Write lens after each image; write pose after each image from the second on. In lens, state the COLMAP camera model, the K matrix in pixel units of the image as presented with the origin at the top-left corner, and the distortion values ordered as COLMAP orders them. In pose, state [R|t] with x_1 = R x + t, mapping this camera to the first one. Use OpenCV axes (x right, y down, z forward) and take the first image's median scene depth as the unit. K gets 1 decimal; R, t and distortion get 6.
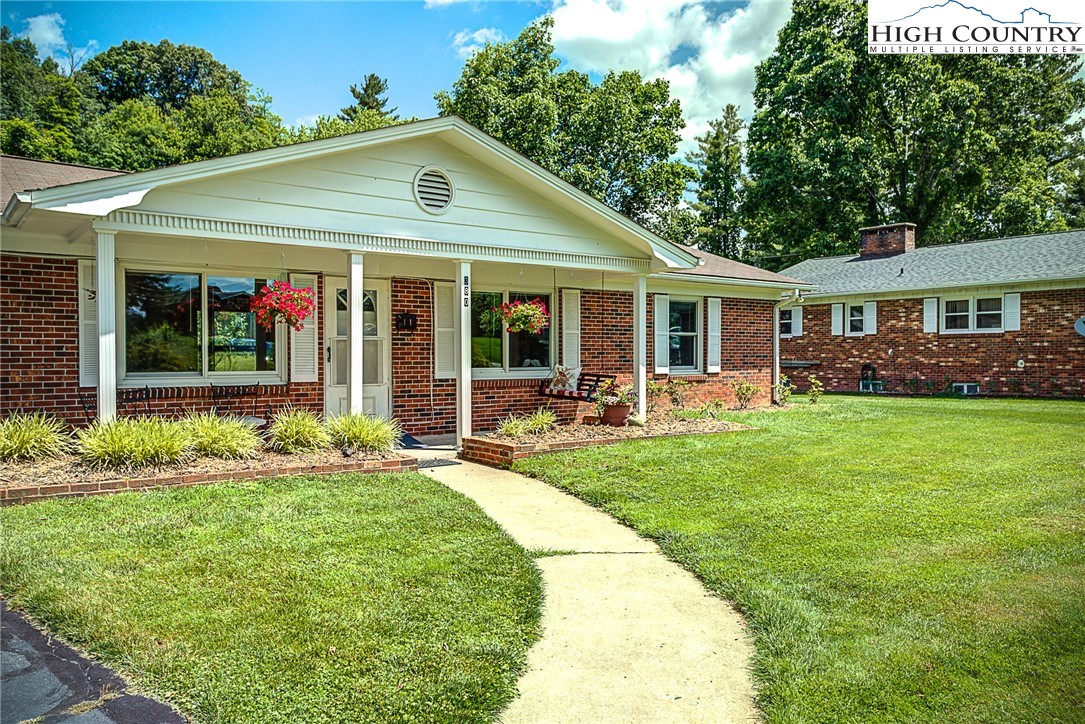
lens RADIAL K [[806.6, 0, 542.8], [0, 806.6, 363.4], [0, 0, 1]] dist [0.016231, -0.004234]
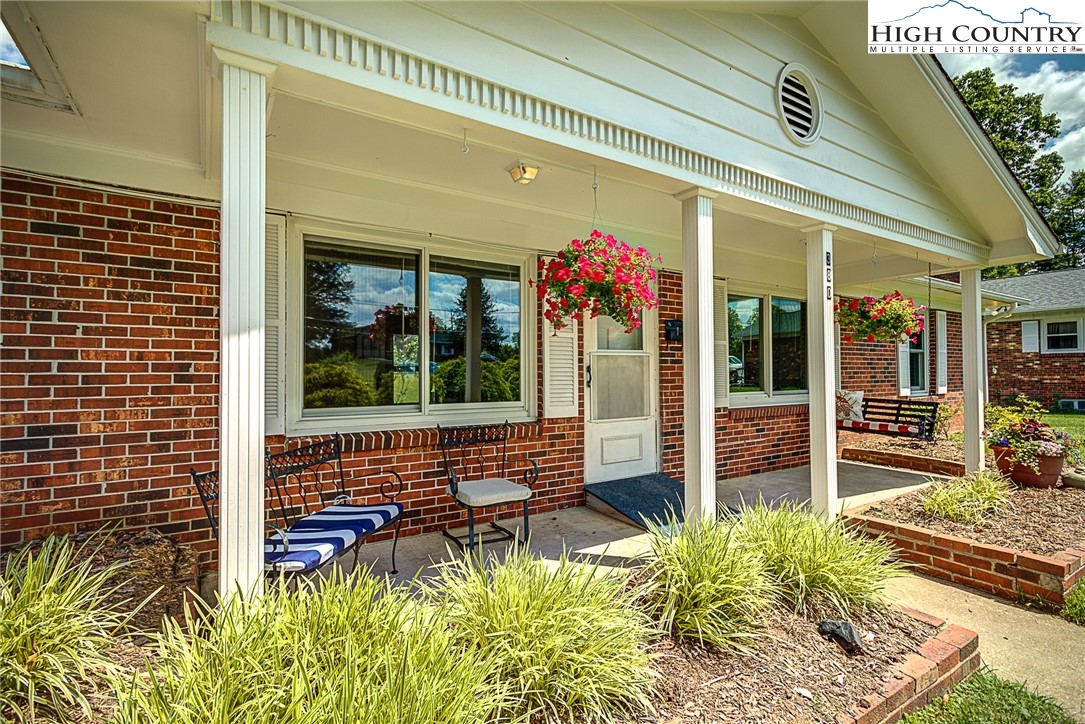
lens RADIAL K [[521.6, 0, 545.0], [0, 521.6, 362.1], [0, 0, 1]] dist [0.003846, 0.005691]
pose [[0.997866, -0.004243, -0.065163, -0.259683], [0.002184, 0.999497, -0.031623, -0.008655], [0.065265, 0.031414, 0.997373, 0.522127]]
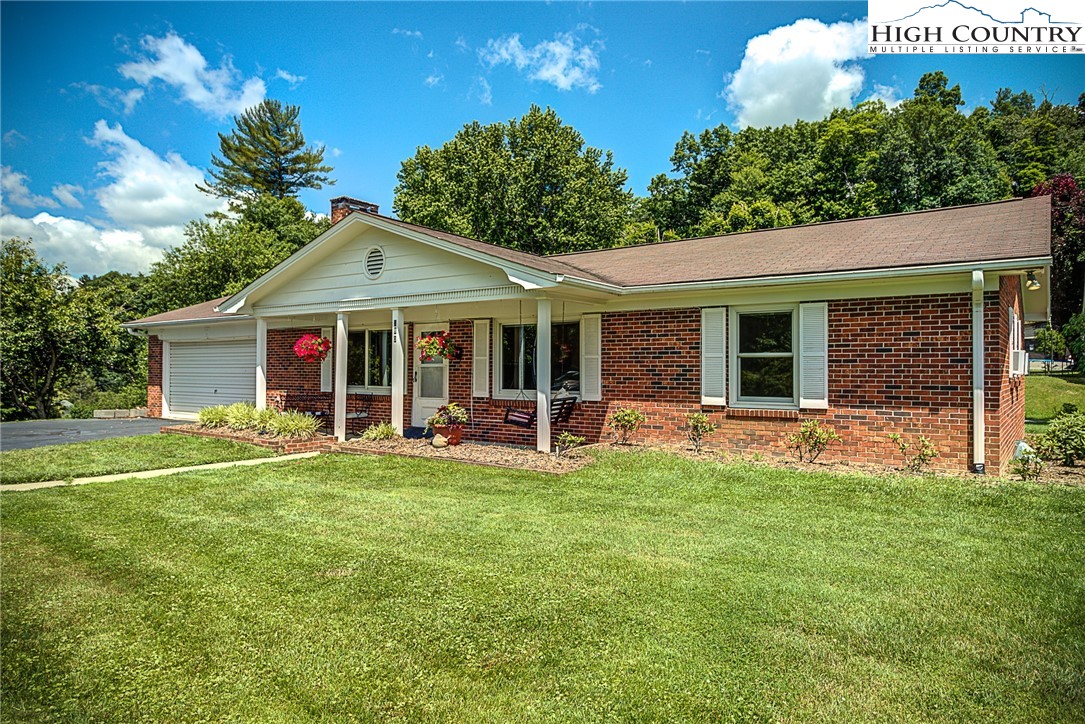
lens RADIAL K [[708.5, 0, 539.3], [0, 708.5, 357.5], [0, 0, 1]] dist [0.008671, -0.003375]
pose [[0.285649, -0.014538, -0.958224, 0.996733], [-0.016092, 0.999671, -0.019964, -0.022851], [0.958199, 0.021122, 0.285321, 0.803327]]
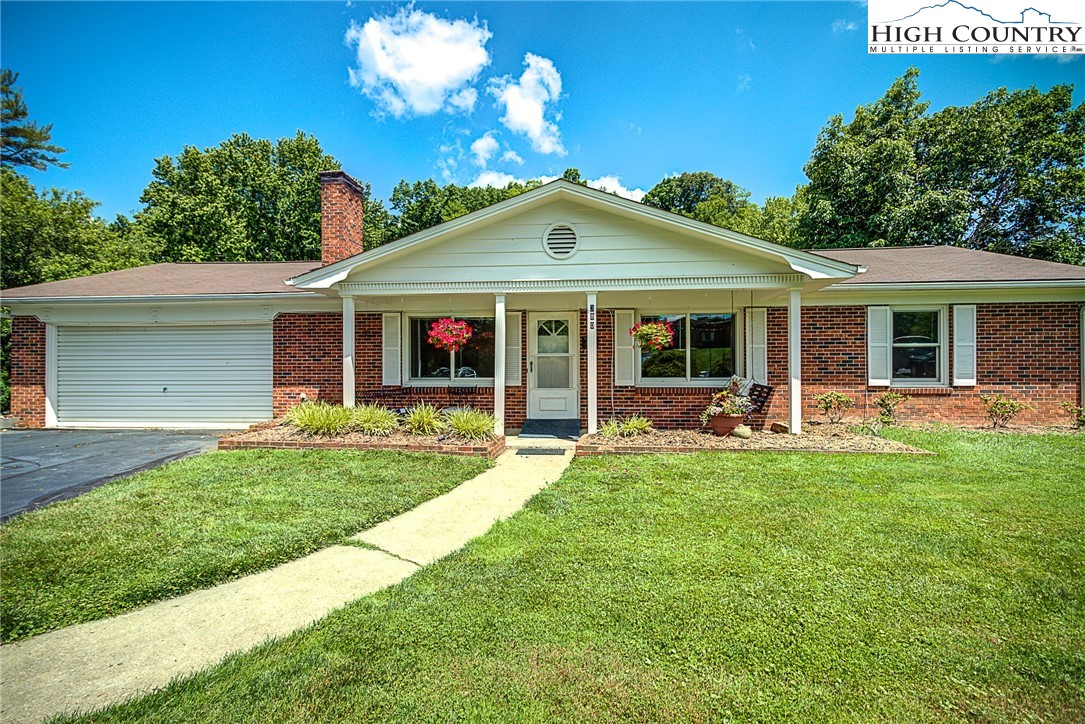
lens RADIAL K [[521.6, 0, 543.6], [0, 521.6, 362.5], [0, 0, 1]] dist [0.003846, 0.005691]
pose [[0.735350, -0.003474, -0.677678, 0.357493], [-0.005631, 0.999921, -0.011237, -0.007980], [0.677664, 0.012079, 0.735273, 0.319425]]
